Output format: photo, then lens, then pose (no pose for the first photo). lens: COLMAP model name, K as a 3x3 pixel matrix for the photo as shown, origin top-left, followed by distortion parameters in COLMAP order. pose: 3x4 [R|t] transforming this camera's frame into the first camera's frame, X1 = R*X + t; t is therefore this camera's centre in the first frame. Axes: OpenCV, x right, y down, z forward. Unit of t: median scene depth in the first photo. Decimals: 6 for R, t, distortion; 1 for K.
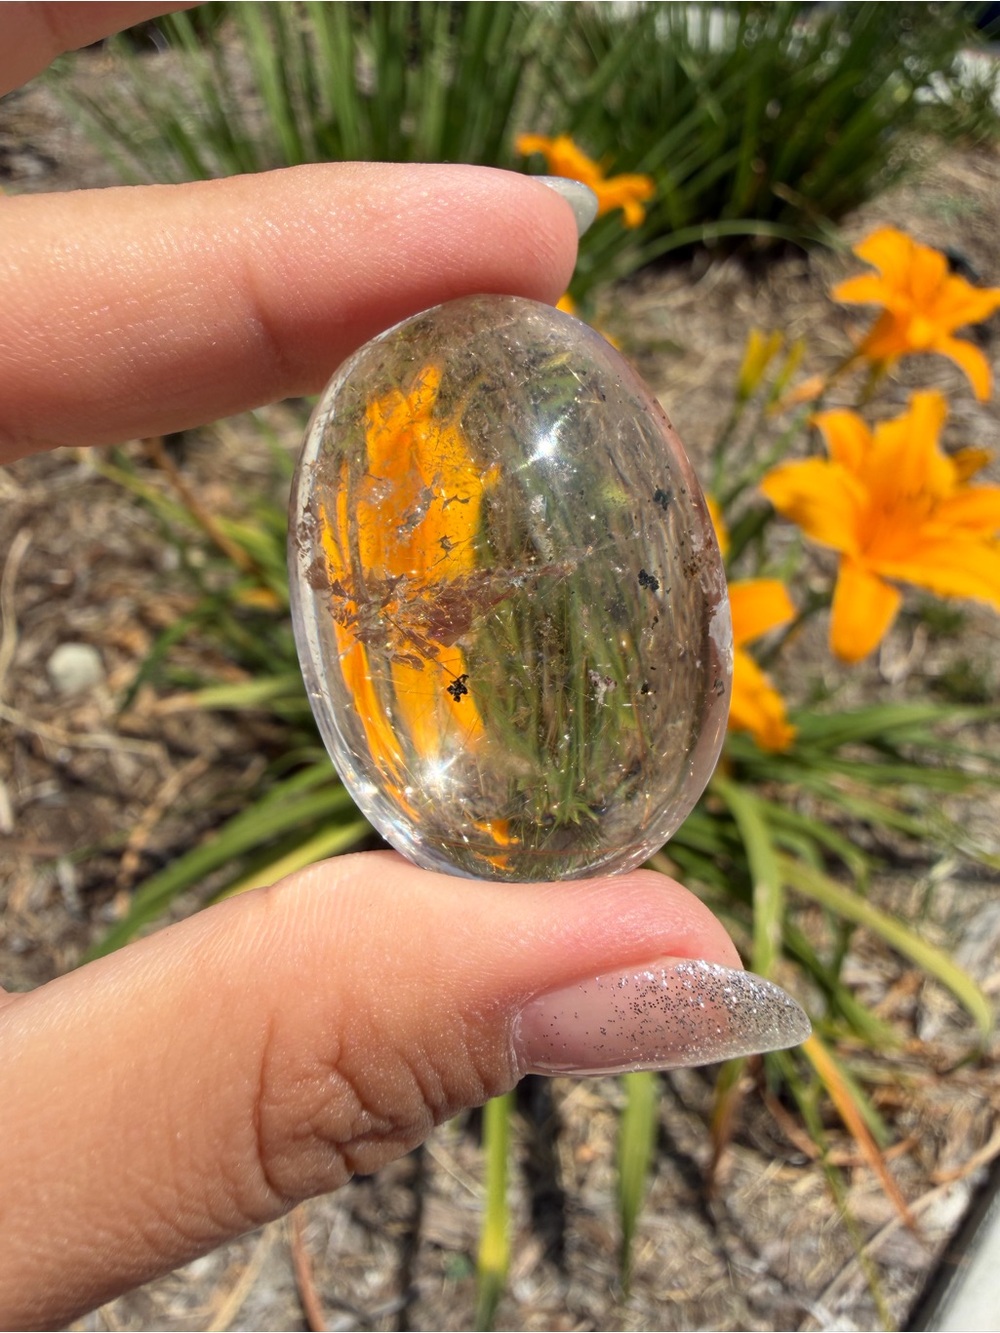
lens RADIAL K [[988.3, 0, 502.5], [0, 988.3, 581.6], [0, 0, 1]] dist [-0.012764, 0.002511]
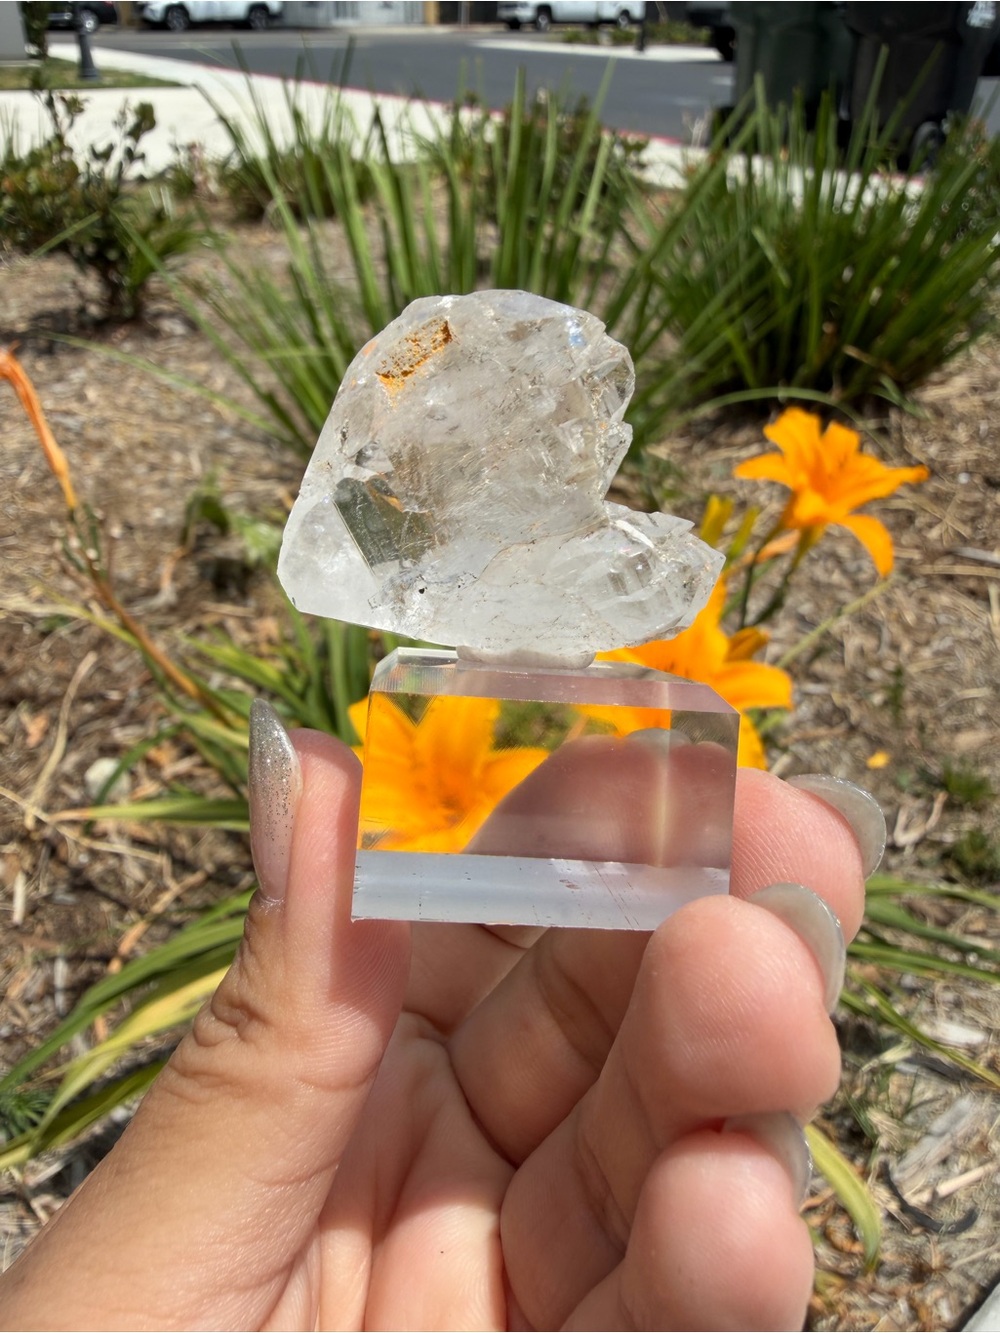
lens RADIAL K [[973.7, 0, 498.2], [0, 973.7, 599.1], [0, 0, 1]] dist [0.003221, 0.002844]
pose [[0.987563, 0.038051, -0.152553, 0.165241], [-0.055155, 0.992456, -0.109499, -0.018120], [0.147235, 0.116551, 0.982211, -0.037185]]
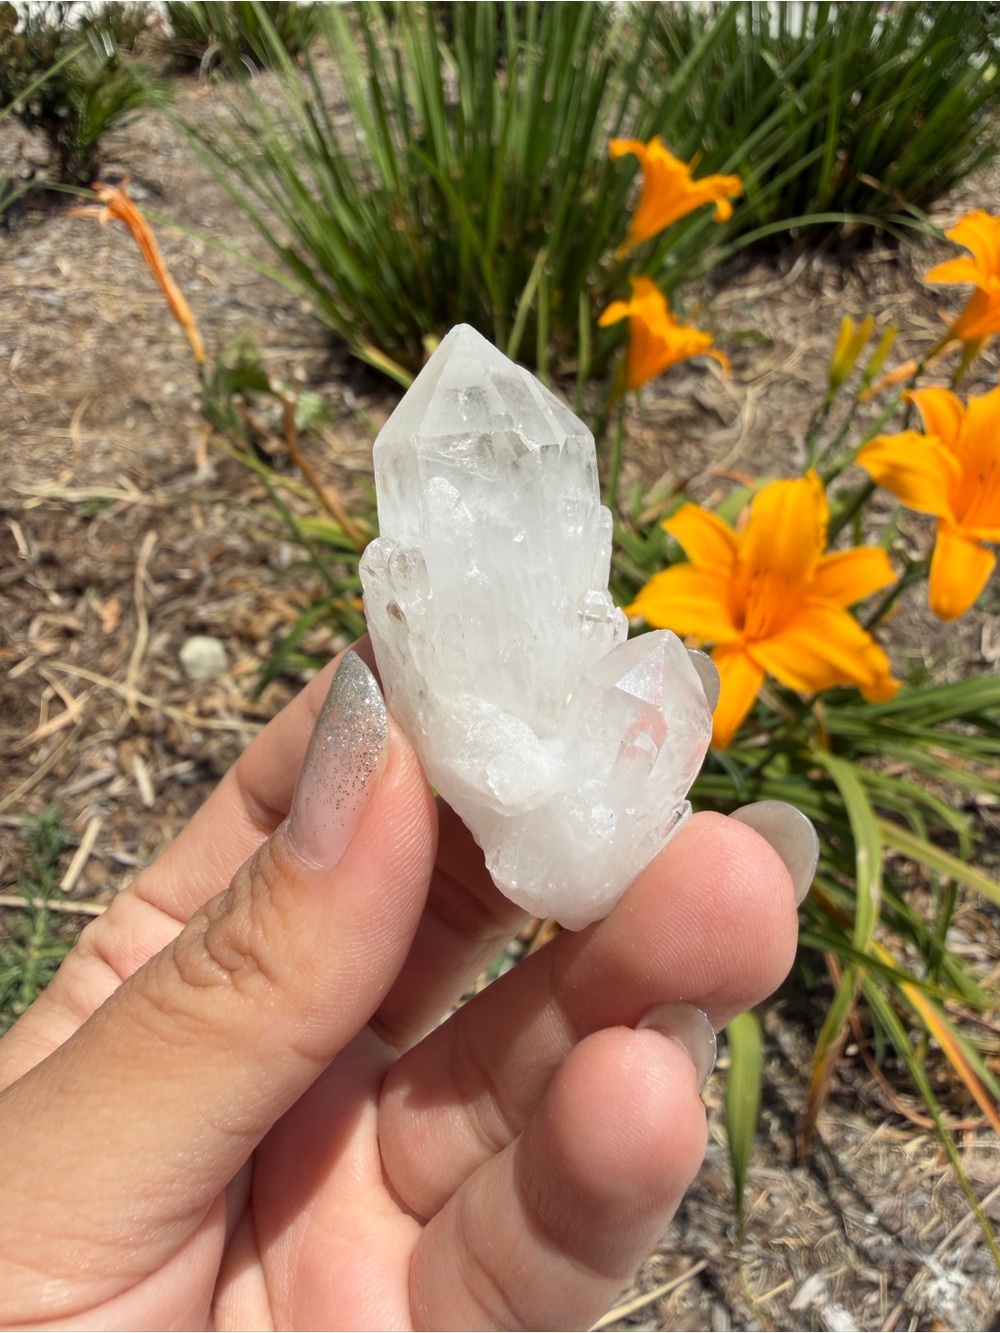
lens RADIAL K [[984.3, 0, 502.7], [0, 984.3, 580.4], [0, 0, 1]] dist [-0.004018, -0.000008]
pose [[0.996401, -0.018528, -0.082720, -0.017909], [0.018293, 0.999826, -0.003595, 0.014074], [0.082772, 0.002069, 0.996566, -0.043296]]
